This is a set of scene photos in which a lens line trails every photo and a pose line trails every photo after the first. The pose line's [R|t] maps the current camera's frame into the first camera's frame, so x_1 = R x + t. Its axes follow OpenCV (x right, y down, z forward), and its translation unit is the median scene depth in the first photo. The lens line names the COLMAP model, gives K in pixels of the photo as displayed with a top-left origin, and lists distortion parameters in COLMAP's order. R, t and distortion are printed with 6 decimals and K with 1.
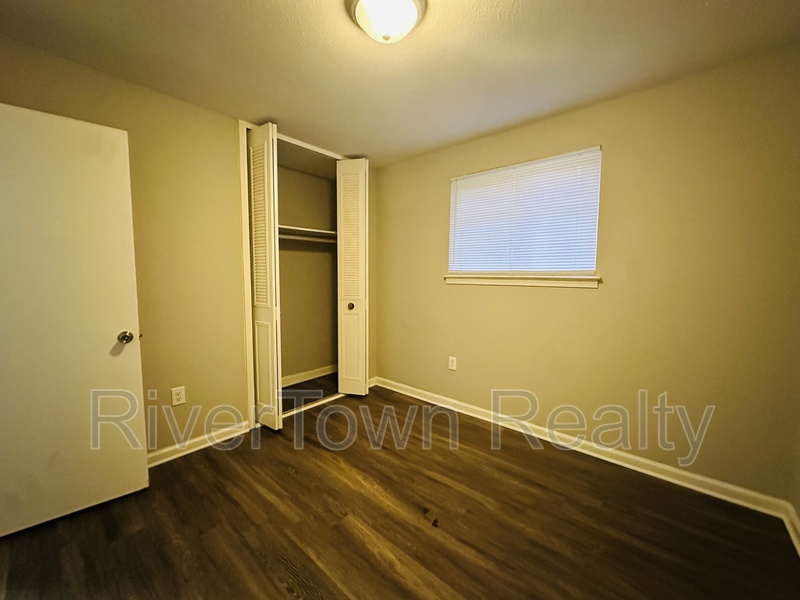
lens RADIAL K [[319.5, 0, 400.0], [0, 319.5, 300.0], [0, 0, 1]] dist [-0.002330, 0.000341]
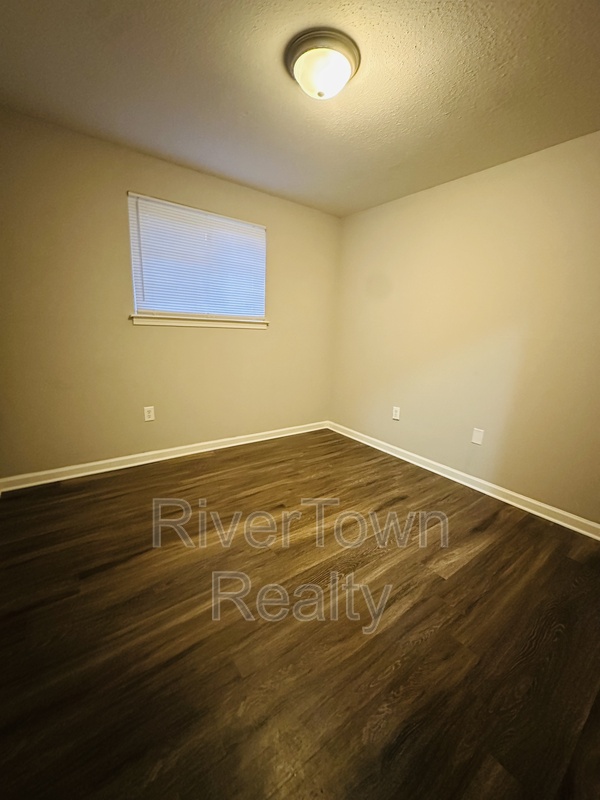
lens RADIAL K [[319.5, 0, 300.5], [0, 319.5, 400.7], [0, 0, 1]] dist [-0.002330, 0.000341]
pose [[0.217177, -0.214786, 0.952209, -0.882021], [0.040520, 0.976634, 0.211054, -0.020329], [-0.975291, -0.007253, 0.220806, 0.545160]]
